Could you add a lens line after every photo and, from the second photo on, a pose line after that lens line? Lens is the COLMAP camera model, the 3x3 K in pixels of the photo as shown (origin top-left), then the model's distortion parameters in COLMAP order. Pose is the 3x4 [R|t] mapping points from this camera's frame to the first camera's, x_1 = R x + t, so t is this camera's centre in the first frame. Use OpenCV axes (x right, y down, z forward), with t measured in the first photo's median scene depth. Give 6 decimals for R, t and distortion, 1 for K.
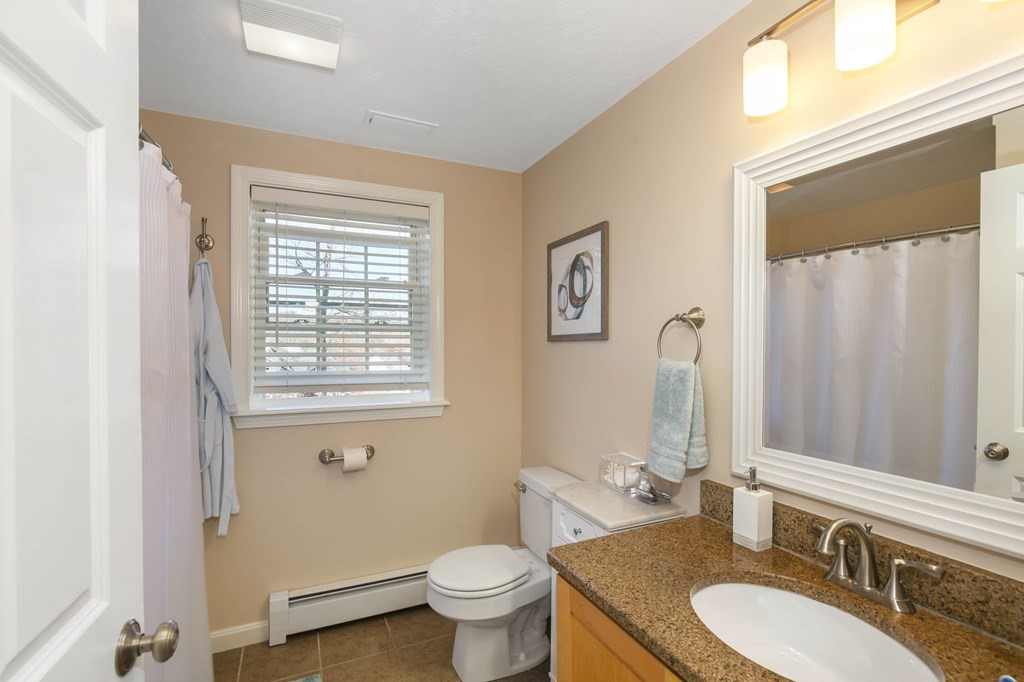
lens RADIAL K [[479.7, 0, 517.4], [0, 479.7, 342.8], [0, 0, 1]] dist [-0.022019, 0.006925]
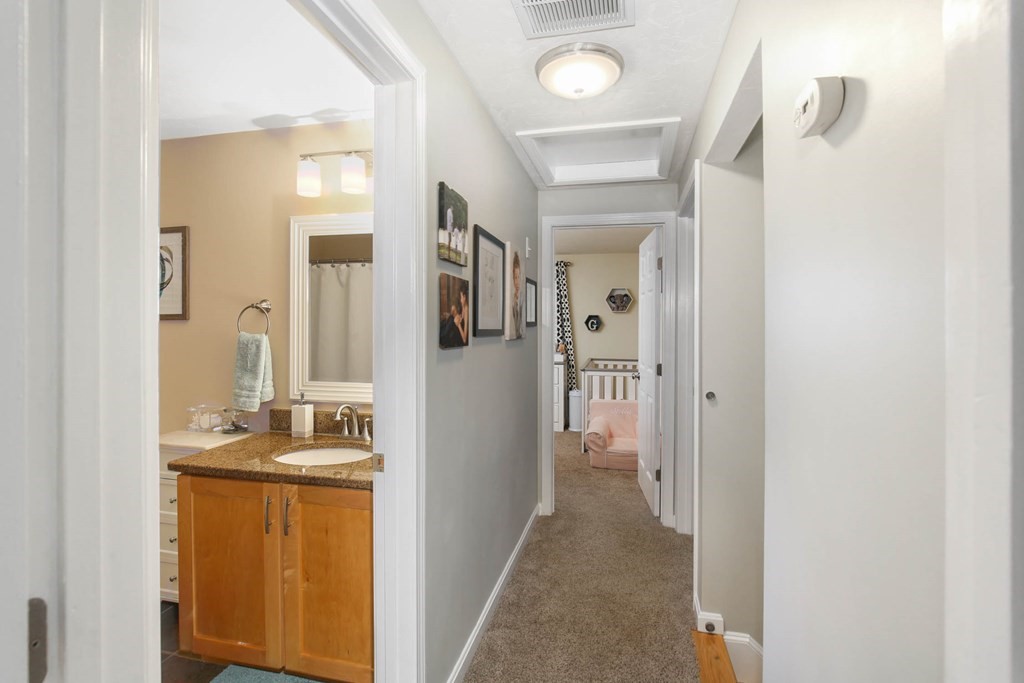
lens RADIAL K [[479.7, 0, 519.9], [0, 479.7, 332.3], [0, 0, 1]] dist [-0.022019, 0.006925]
pose [[0.620725, -0.011327, 0.783946, -0.340206], [-0.004859, 0.999821, 0.018293, -0.000405], [-0.784013, -0.015164, 0.620559, -0.632922]]
